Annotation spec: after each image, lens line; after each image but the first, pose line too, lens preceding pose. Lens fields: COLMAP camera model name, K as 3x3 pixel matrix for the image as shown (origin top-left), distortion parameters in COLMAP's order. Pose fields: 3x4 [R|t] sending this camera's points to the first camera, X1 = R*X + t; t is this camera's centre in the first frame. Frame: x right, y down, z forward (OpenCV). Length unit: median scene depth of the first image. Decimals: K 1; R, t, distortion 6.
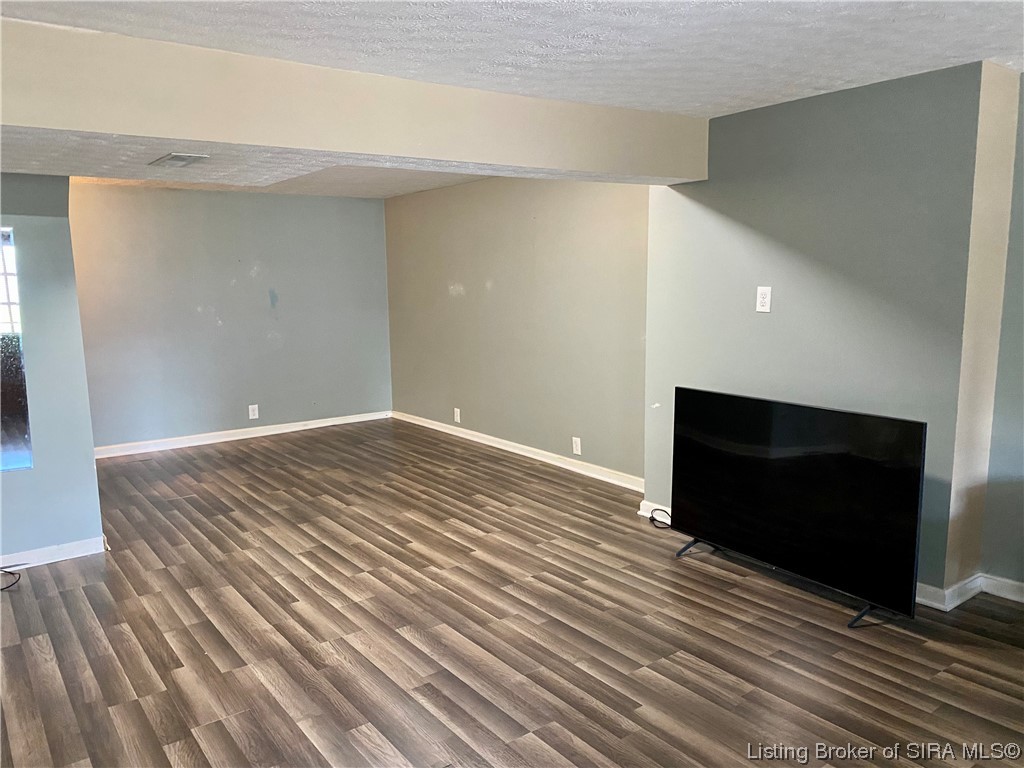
lens RADIAL K [[774.9, 0, 512.8], [0, 774.9, 384.5], [0, 0, 1]] dist [-0.004995, -0.003046]
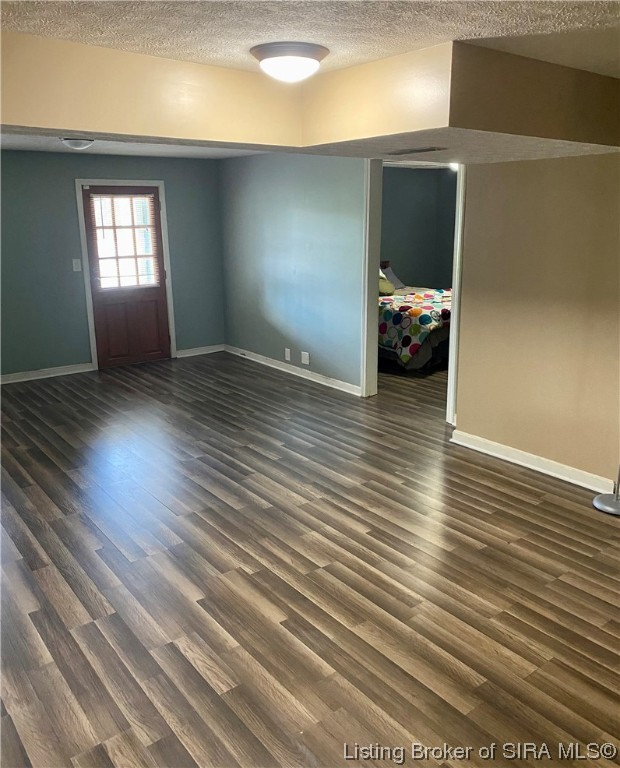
lens RADIAL K [[626.1, 0, 309.9], [0, 626.1, 384.0], [0, 0, 1]] dist [0.002785, 0.006779]
pose [[-0.999338, 0.030615, -0.019656, -0.169793], [0.020333, 0.918001, 0.396057, -0.260384], [0.030169, 0.395396, -0.918015, 1.618791]]
